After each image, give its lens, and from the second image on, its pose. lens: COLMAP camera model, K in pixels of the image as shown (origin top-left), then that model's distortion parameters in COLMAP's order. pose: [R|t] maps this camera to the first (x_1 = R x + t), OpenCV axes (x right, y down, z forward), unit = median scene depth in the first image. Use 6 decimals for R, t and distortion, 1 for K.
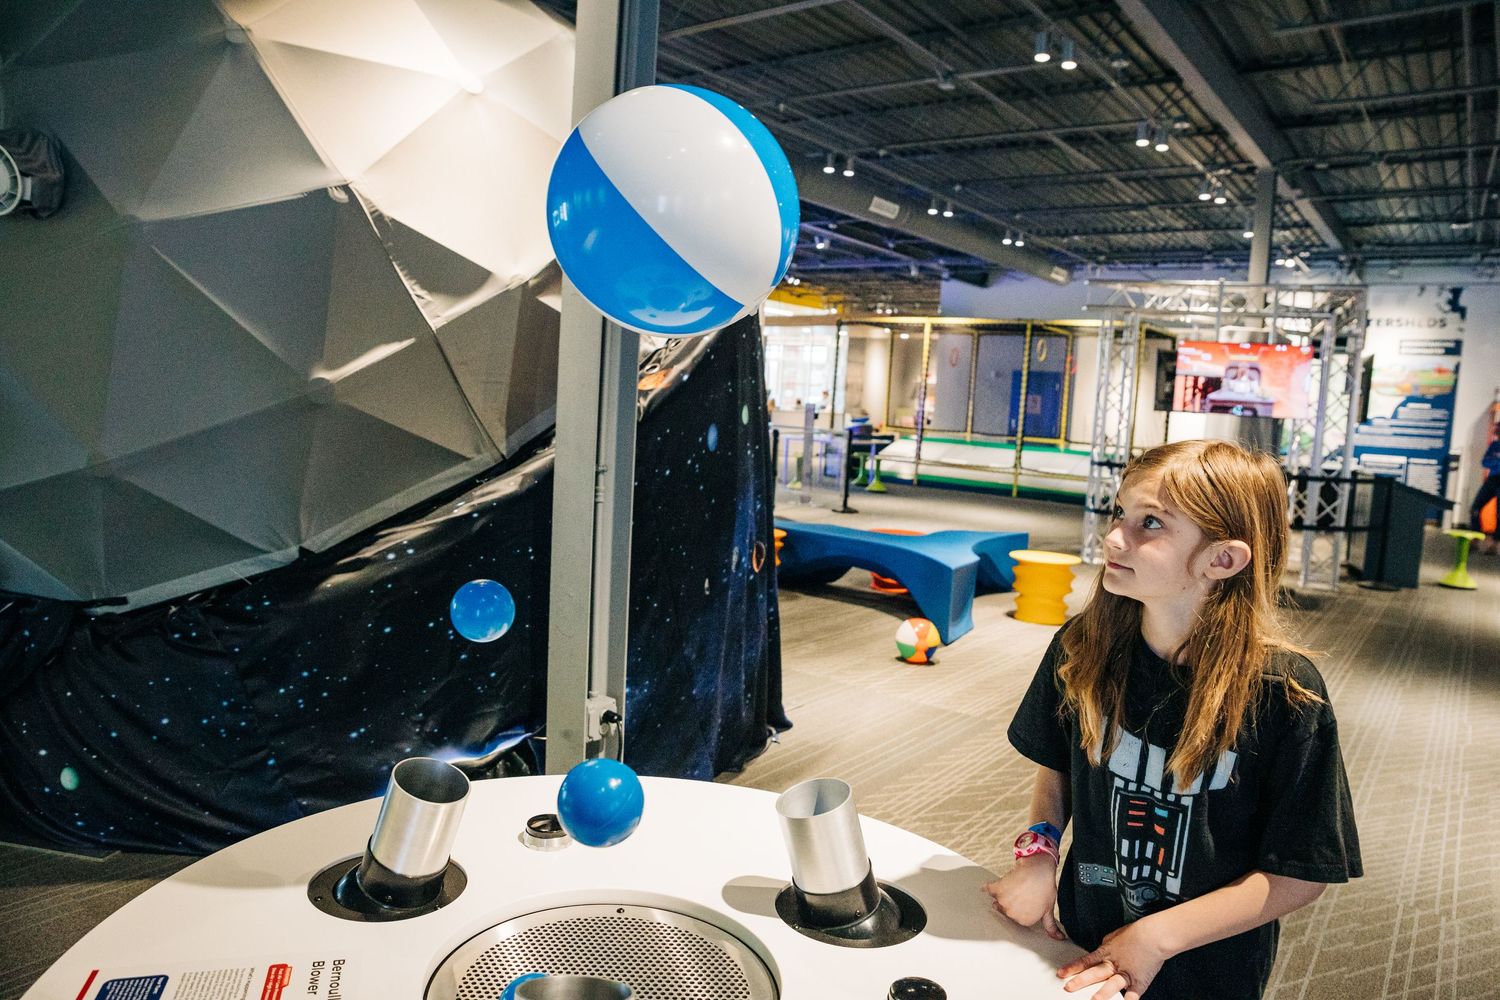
lens RADIAL K [[1040.9, 0, 763.1], [0, 1040.9, 506.4], [0, 0, 1]] dist [-0.046774, 0.003568]
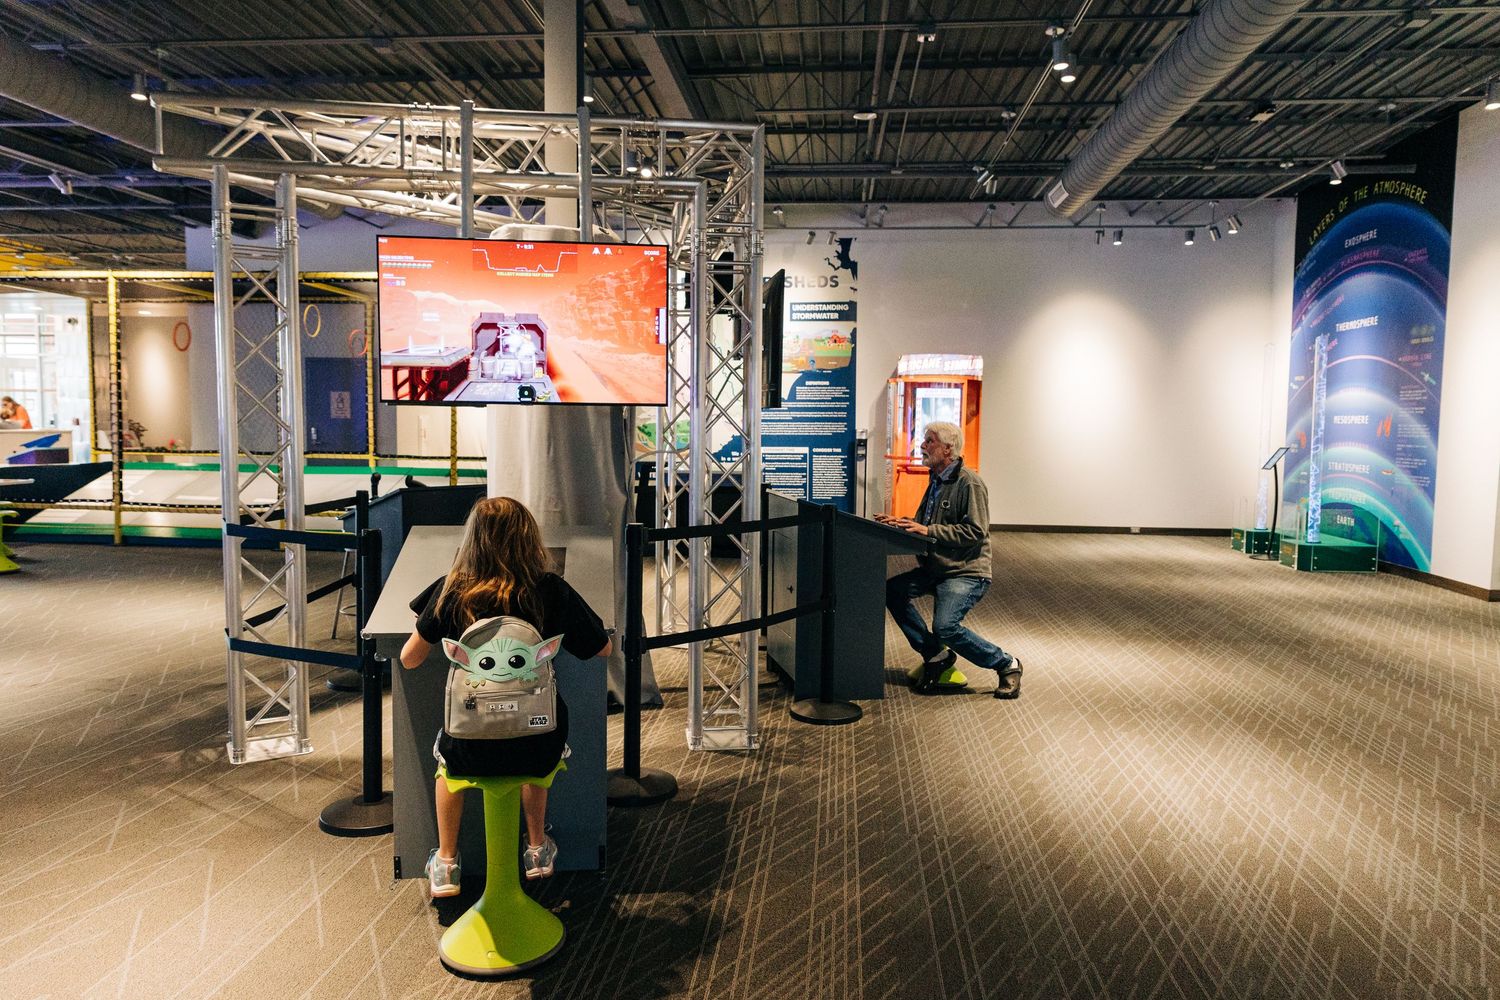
lens RADIAL K [[1040.9, 0, 746.9], [0, 1040.9, 498.8], [0, 0, 1]] dist [-0.046774, 0.003568]
pose [[0.864180, -0.088303, 0.495374, 0.174462], [0.092740, 0.995567, 0.015680, -0.024705], [-0.494562, 0.032391, 0.868538, 0.310827]]
